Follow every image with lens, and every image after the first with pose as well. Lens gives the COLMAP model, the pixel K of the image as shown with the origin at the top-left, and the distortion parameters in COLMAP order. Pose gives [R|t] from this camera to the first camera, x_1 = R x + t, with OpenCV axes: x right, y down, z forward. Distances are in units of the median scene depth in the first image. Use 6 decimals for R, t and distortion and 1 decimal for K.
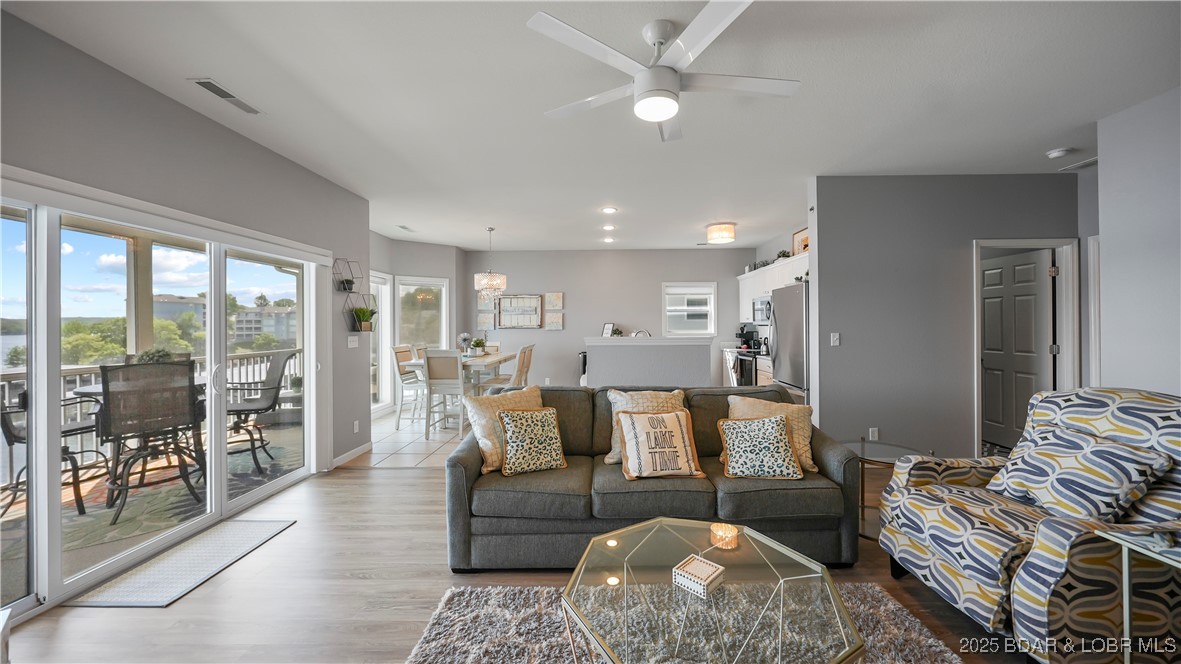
lens RADIAL K [[410.9, 0, 596.2], [0, 410.9, 326.6], [0, 0, 1]] dist [-0.006654, 0.001593]
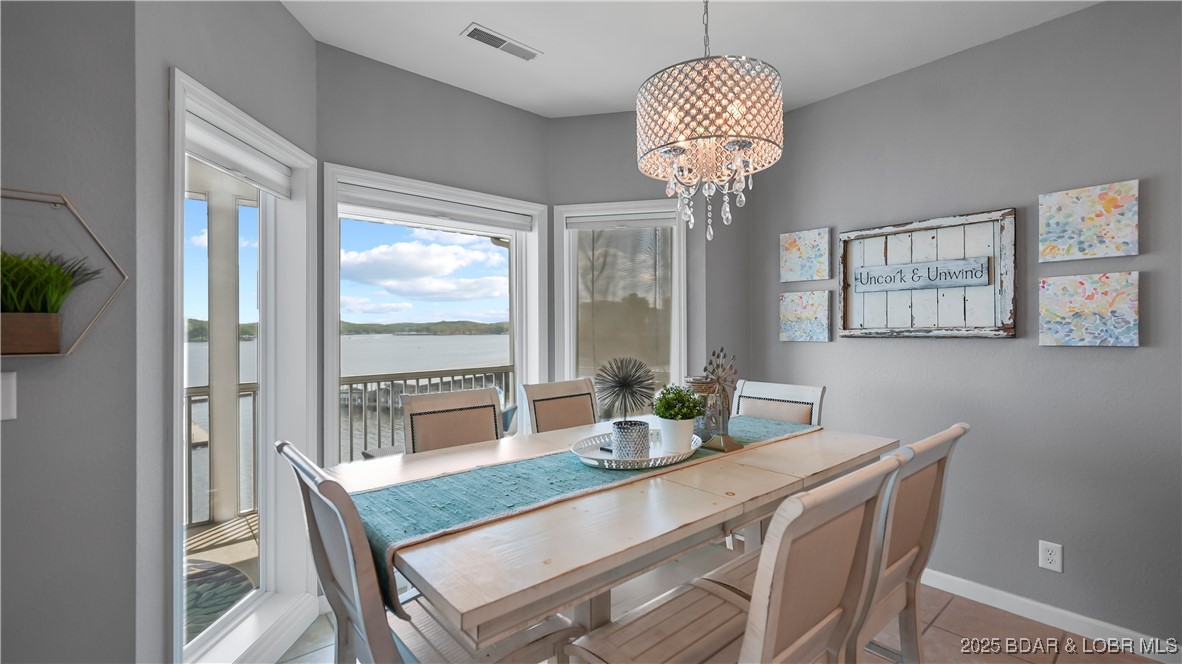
lens RADIAL K [[503.7, 0, 599.4], [0, 503.7, 328.3], [0, 0, 1]] dist [-0.001378, -0.000069]
pose [[0.671391, 0.000617, -0.741103, -0.241200], [-0.001084, 0.999999, -0.000149, -0.005452], [0.741102, 0.000903, 0.671392, 1.886328]]
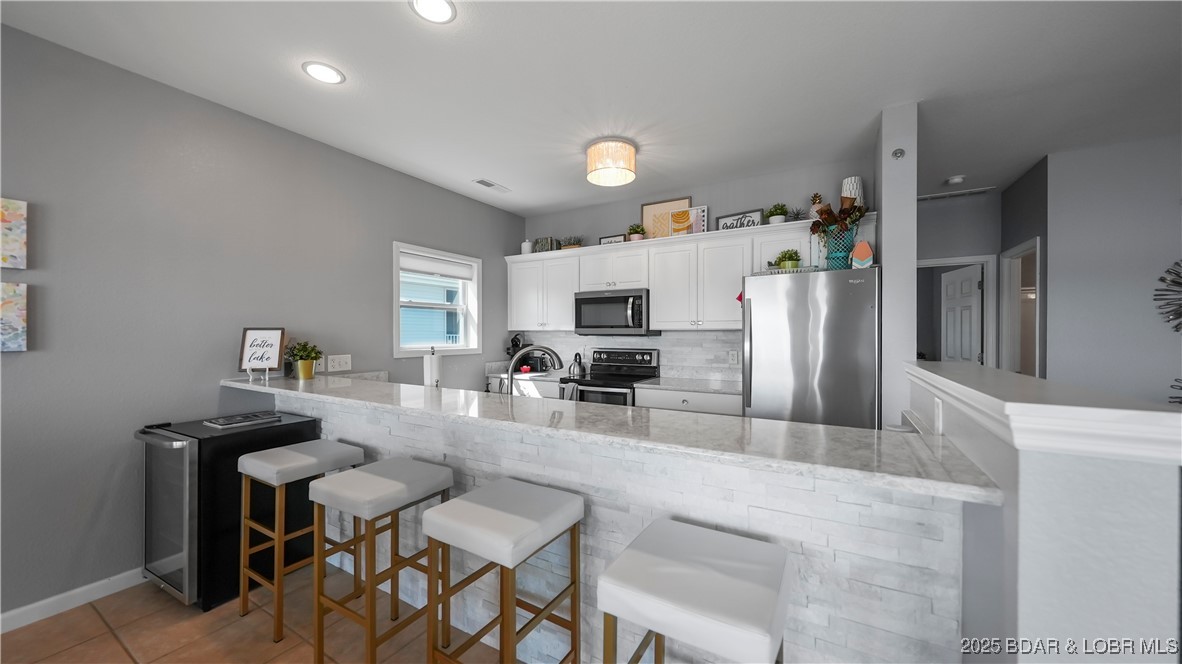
lens RADIAL K [[411.3, 0, 597.2], [0, 411.3, 335.2], [0, 0, 1]] dist [-0.008277, 0.001738]
pose [[0.477395, 0.001035, 0.878688, -0.421945], [0.001144, 0.999998, -0.001799, -0.003274], [-0.878688, 0.001864, 0.477393, 1.813744]]
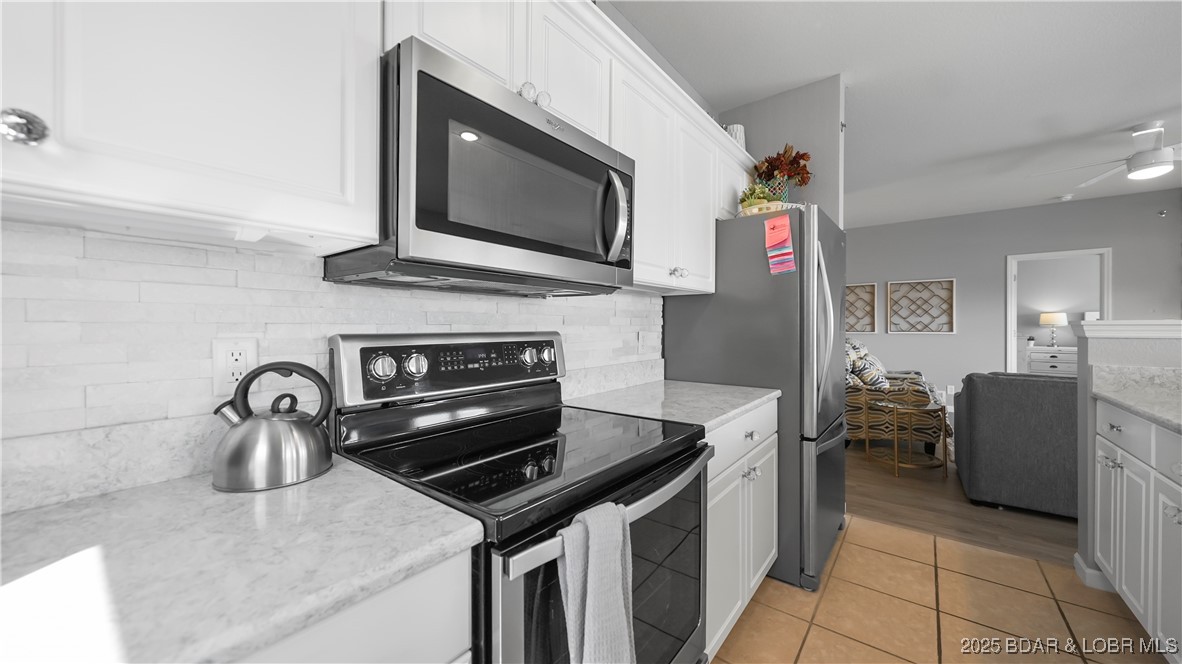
lens RADIAL K [[420.8, 0, 596.2], [0, 420.8, 327.1], [0, 0, 1]] dist [-0.001800, 0.000526]
pose [[-0.802568, 0.006553, 0.596524, 0.726147], [0.008759, 0.999961, 0.000800, 0.043853], [-0.596496, 0.005867, -0.802595, 2.891734]]
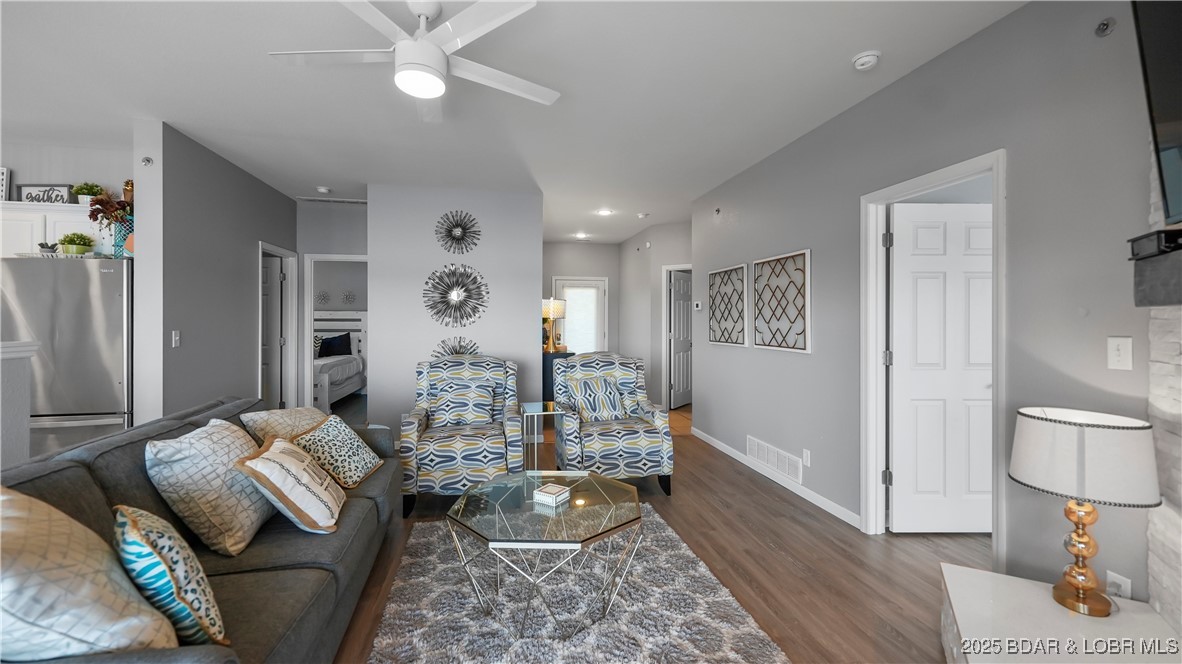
lens RADIAL K [[490.4, 0, 594.3], [0, 490.4, 318.0], [0, 0, 1]] dist [0.000086, -0.000100]
pose [[-0.222631, 0.009544, 0.974856, -0.809419], [0.004069, 0.999952, -0.008860, 0.005212], [-0.974894, 0.001994, -0.222660, 0.688821]]
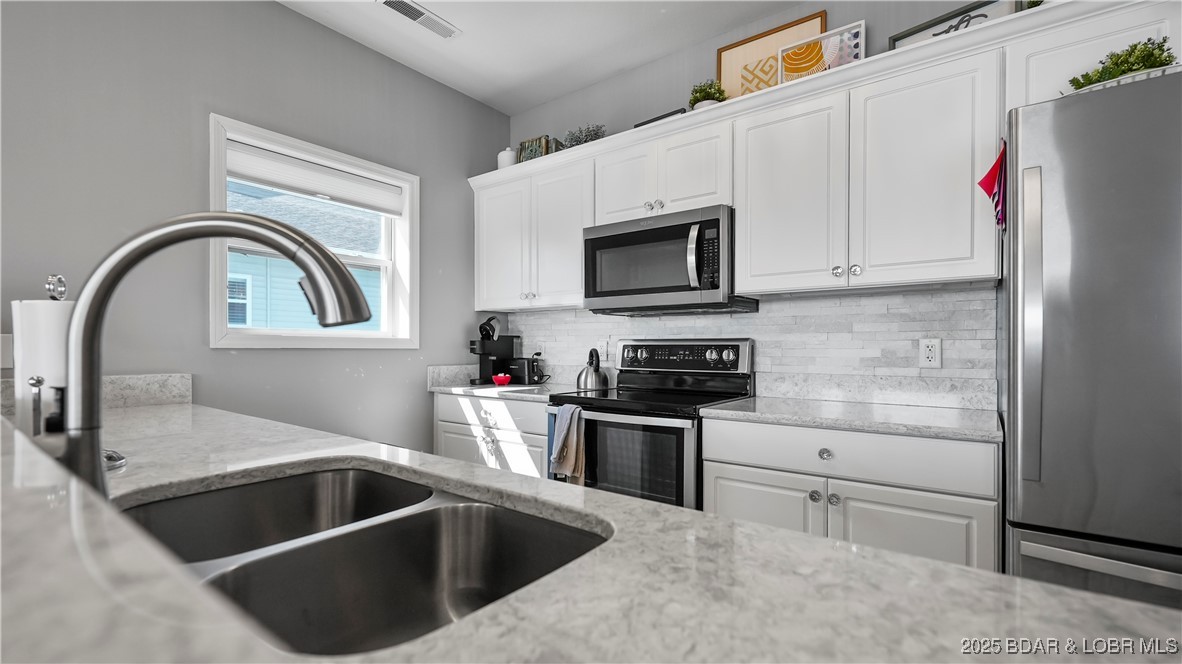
lens RADIAL K [[514.8, 0, 592.5], [0, 514.8, 347.5], [0, 0, 1]] dist [-0.000181, -0.000027]
pose [[0.589331, 0.005679, 0.807871, 0.163951], [-0.002442, 0.999983, -0.005249, 0.075209], [-0.807888, 0.001121, 0.589335, 2.052578]]
